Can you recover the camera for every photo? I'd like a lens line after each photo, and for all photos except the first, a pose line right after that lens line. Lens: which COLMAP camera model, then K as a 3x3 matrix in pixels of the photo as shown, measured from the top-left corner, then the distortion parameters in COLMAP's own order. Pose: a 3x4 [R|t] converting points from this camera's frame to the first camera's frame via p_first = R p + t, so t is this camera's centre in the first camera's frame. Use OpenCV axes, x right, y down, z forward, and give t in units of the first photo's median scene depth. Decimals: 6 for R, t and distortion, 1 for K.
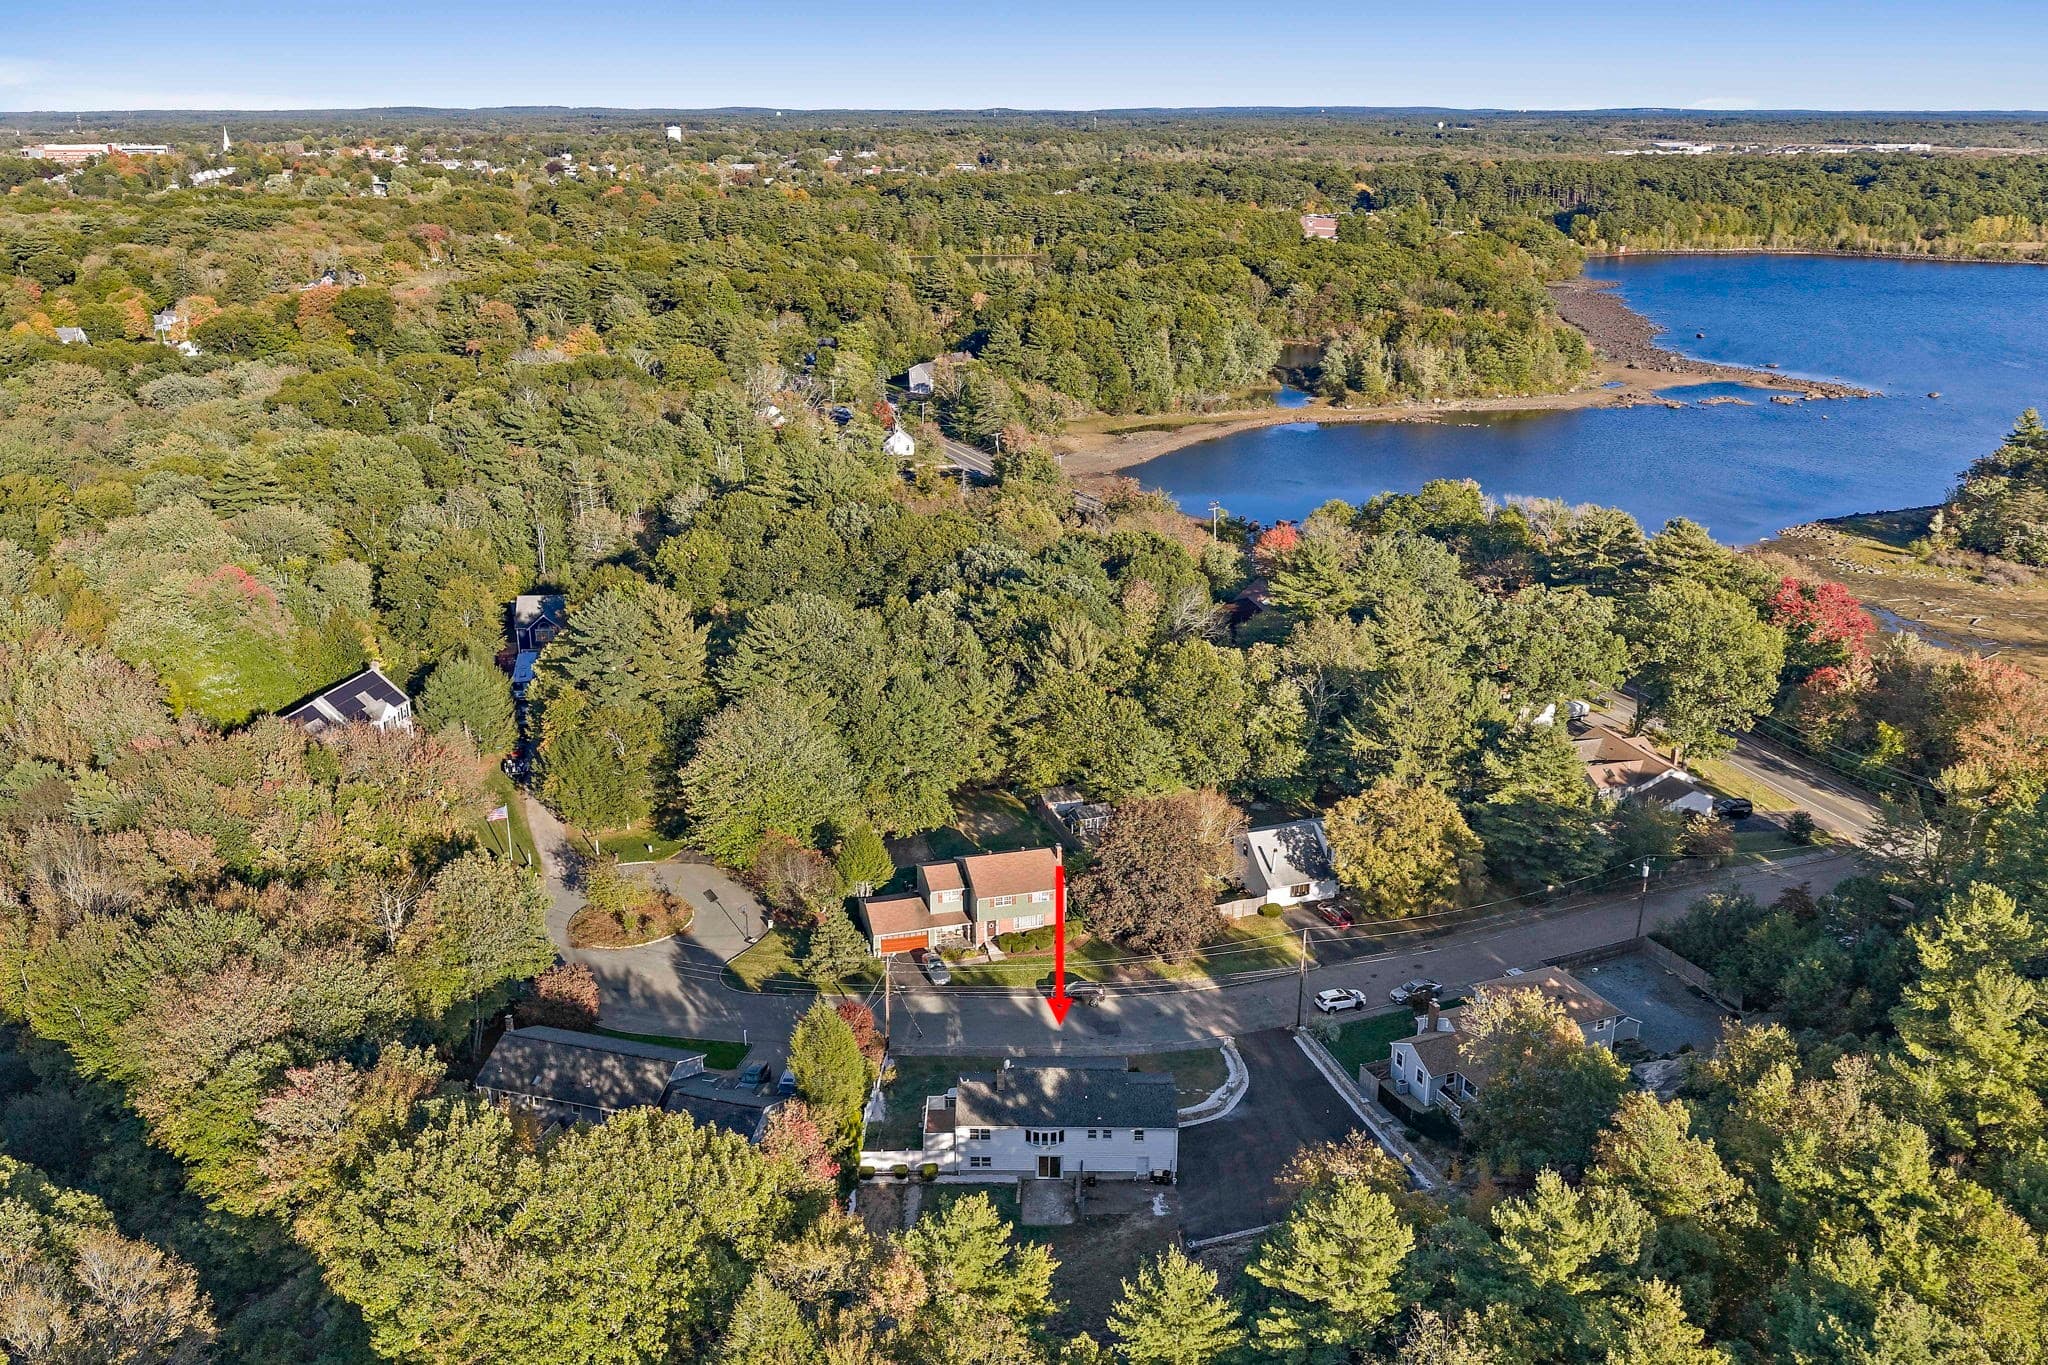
lens RADIAL K [[1708.0, 0, 1024.0], [0, 1708.0, 682.5], [0, 0, 1]] dist [-0.004218, -0.009129]
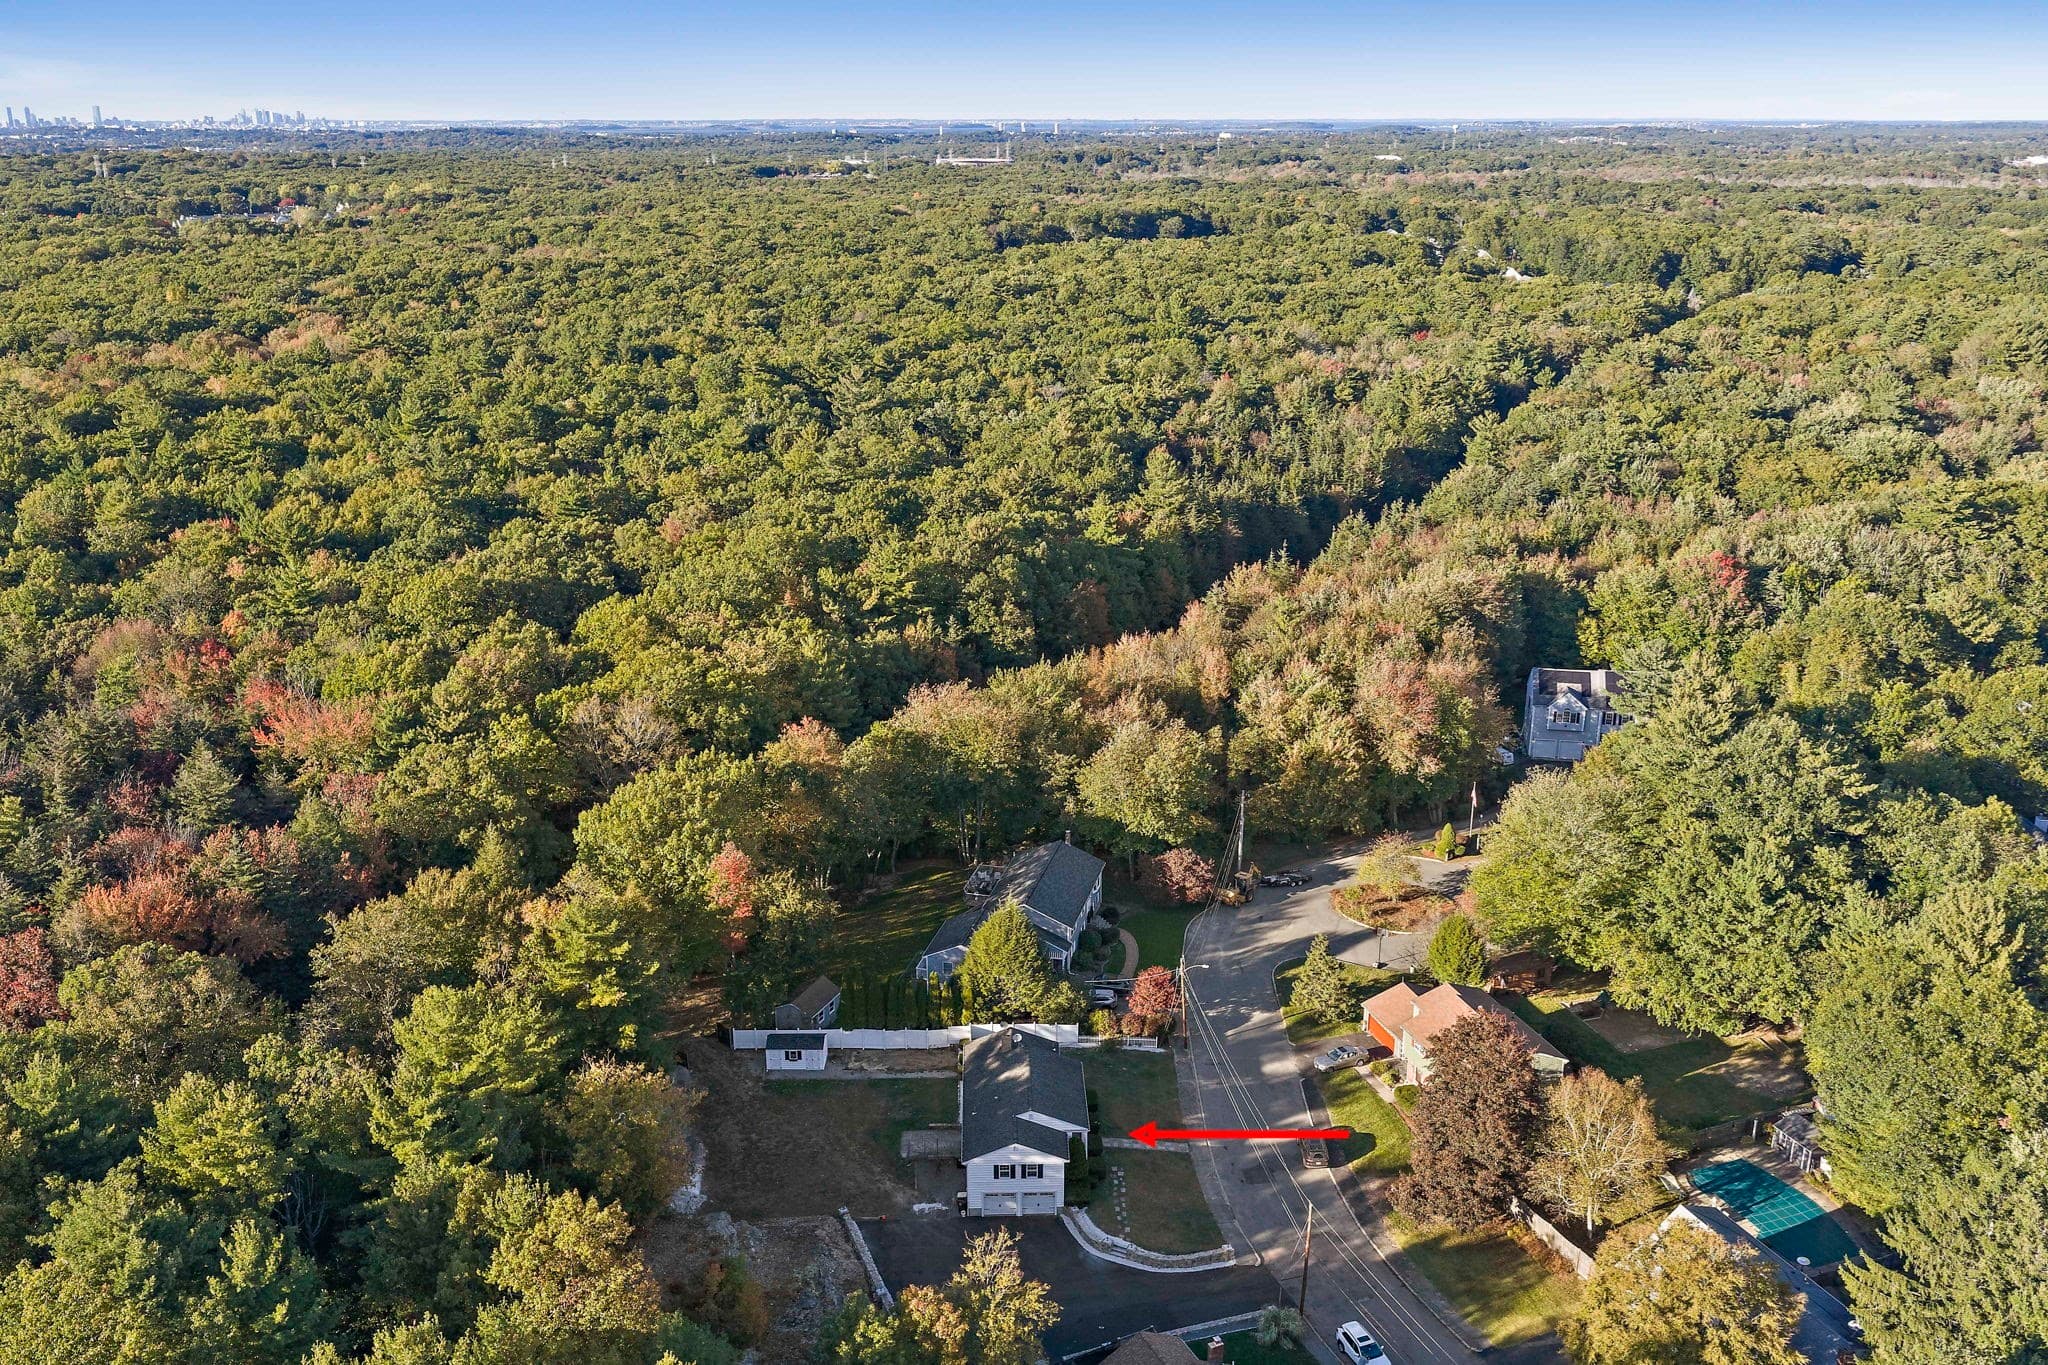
lens RADIAL K [[1708.0, 0, 1024.0], [0, 1708.0, 682.5], [0, 0, 1]] dist [-0.004218, -0.009129]
pose [[0.020902, 0.307955, -0.951171, 0.751759], [-0.311393, 0.906062, 0.286507, -0.223817], [0.950051, 0.290199, 0.114834, 0.673972]]
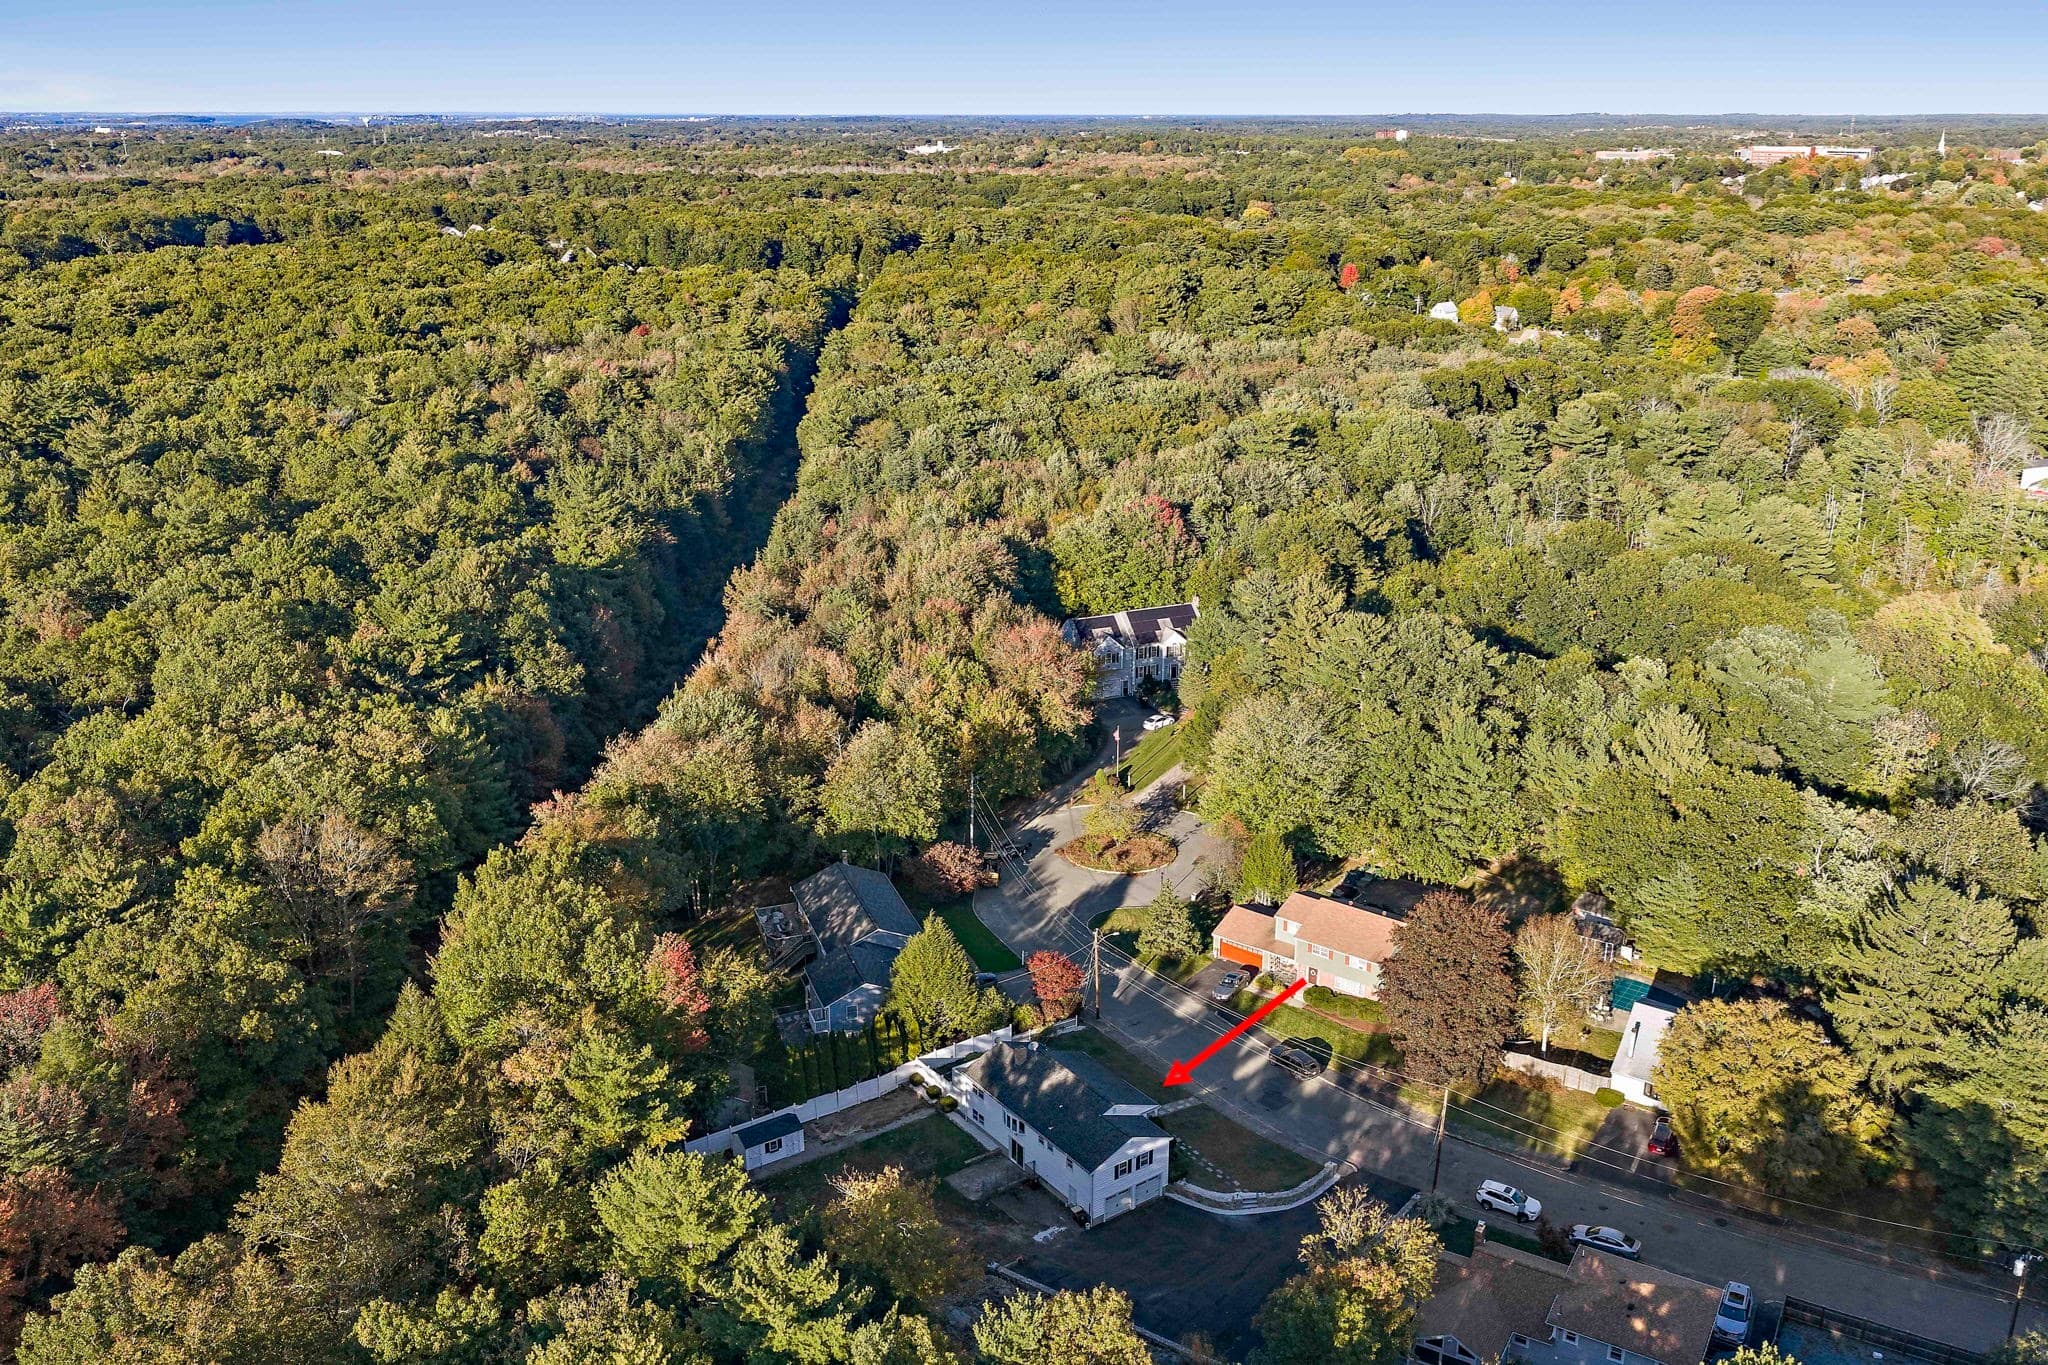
lens RADIAL K [[1708.0, 0, 1024.0], [0, 1708.0, 682.5], [0, 0, 1]] dist [-0.004218, -0.009129]
pose [[0.586252, 0.252768, -0.769686, 0.593342], [-0.254153, 0.959499, 0.121521, -0.089852], [0.769230, 0.124376, 0.626750, 0.266163]]
